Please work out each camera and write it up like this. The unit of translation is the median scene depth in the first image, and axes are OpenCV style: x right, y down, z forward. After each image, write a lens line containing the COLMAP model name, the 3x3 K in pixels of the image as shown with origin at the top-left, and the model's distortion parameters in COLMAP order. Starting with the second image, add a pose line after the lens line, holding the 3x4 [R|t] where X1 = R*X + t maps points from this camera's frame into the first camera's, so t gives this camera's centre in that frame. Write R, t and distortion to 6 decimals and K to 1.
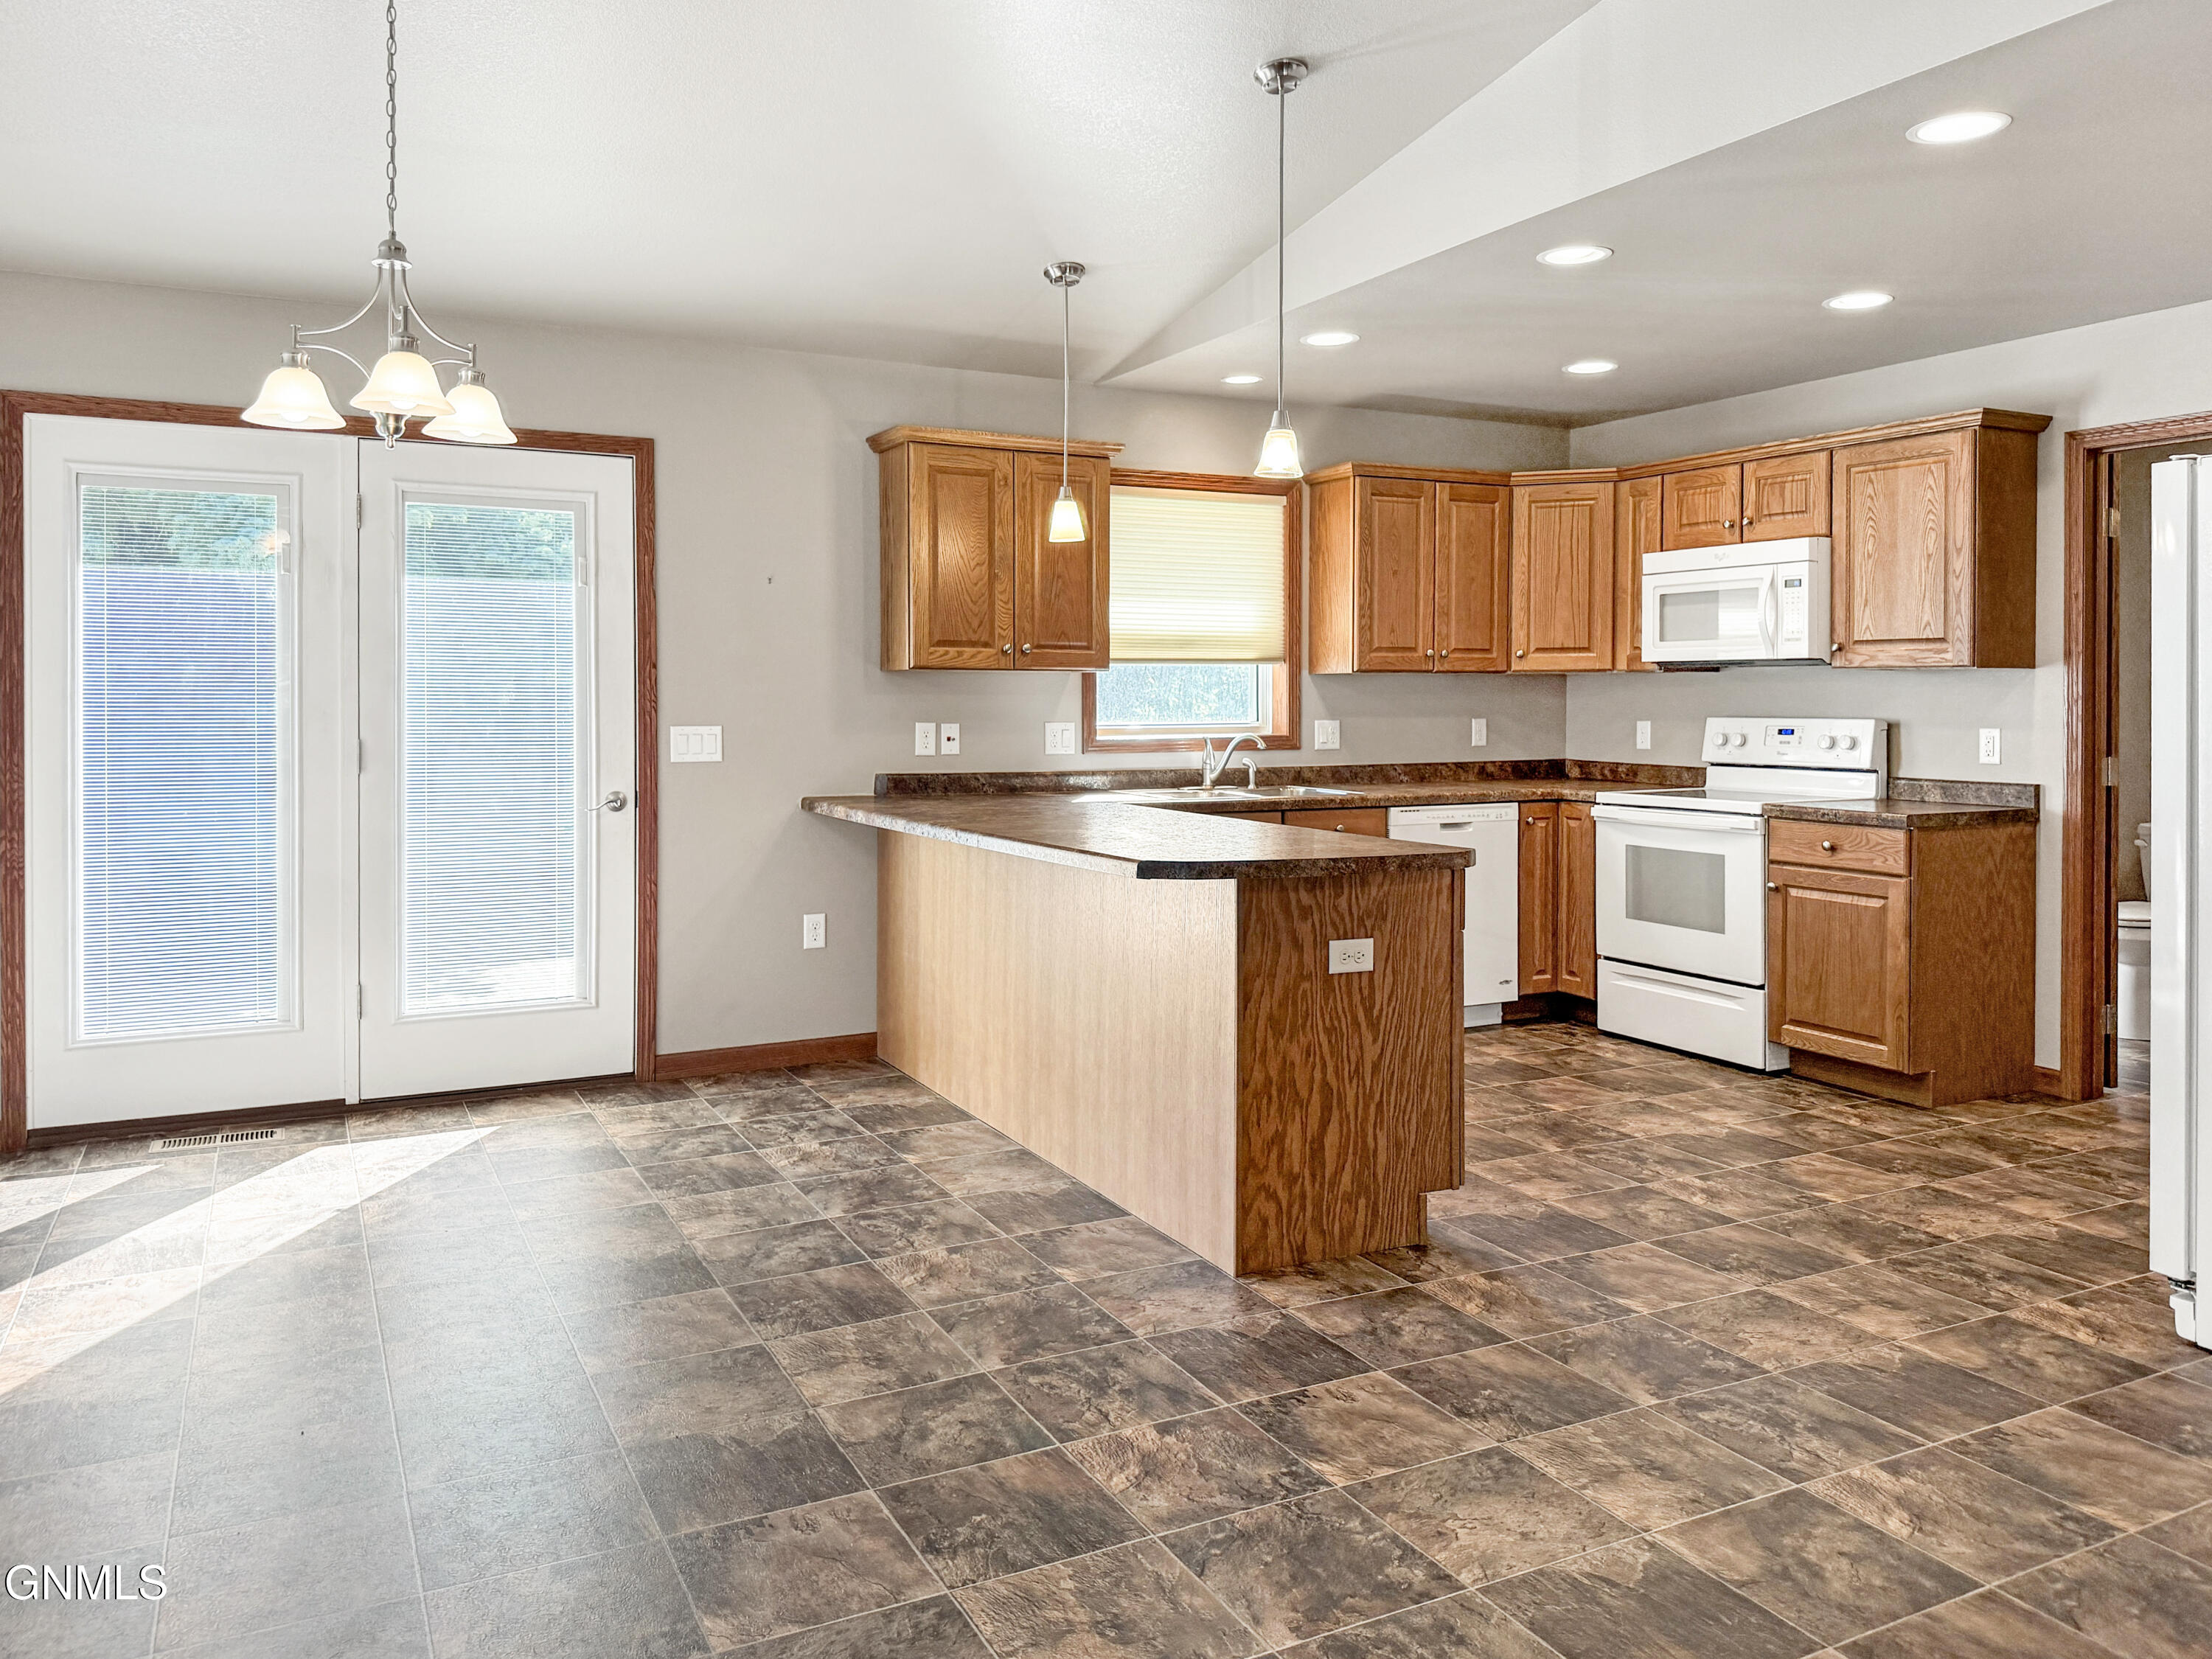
lens RADIAL K [[1613.2, 0, 1126.2], [0, 1613.2, 715.3], [0, 0, 1]] dist [0.109718, -0.176967]
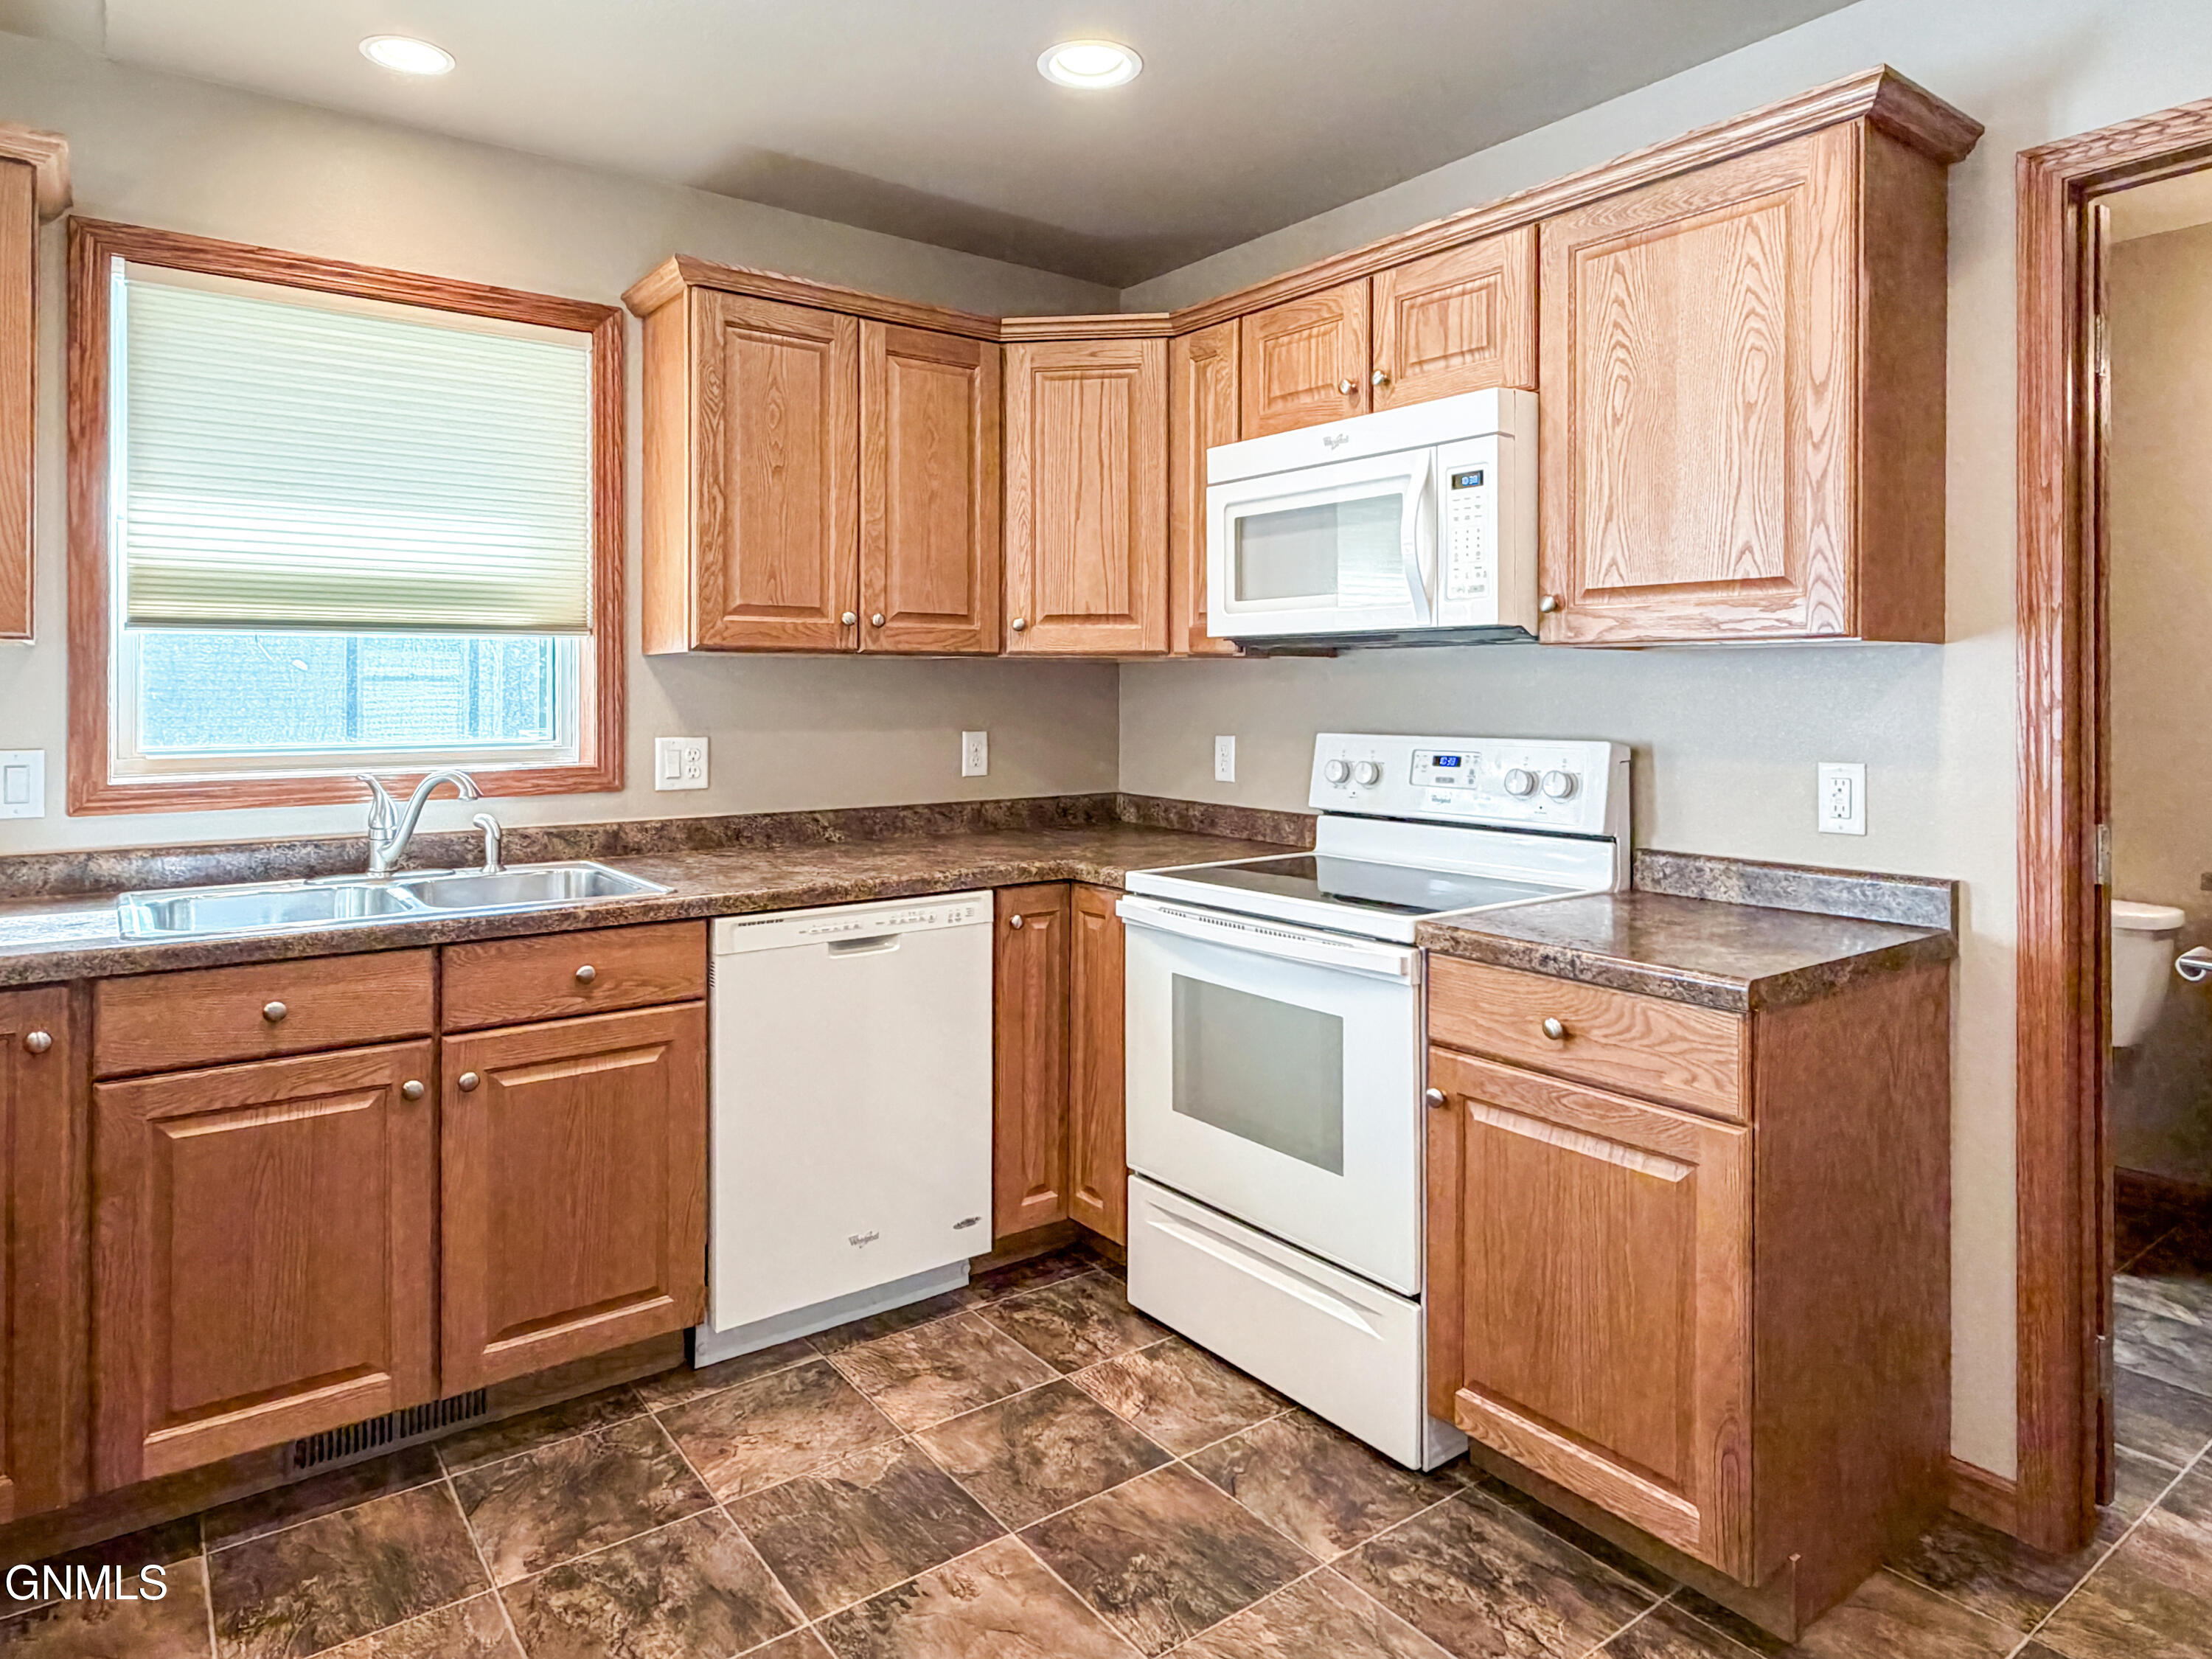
lens RADIAL K [[1314.2, 0, 1089.3], [0, 1314.2, 695.9], [0, 0, 1]] dist [0.002546, 0.000938]
pose [[0.987436, 0.001783, 0.158008, 0.239972], [-0.000300, 0.999956, -0.009409, -0.009435], [-0.158018, 0.009243, 0.987393, 0.652874]]
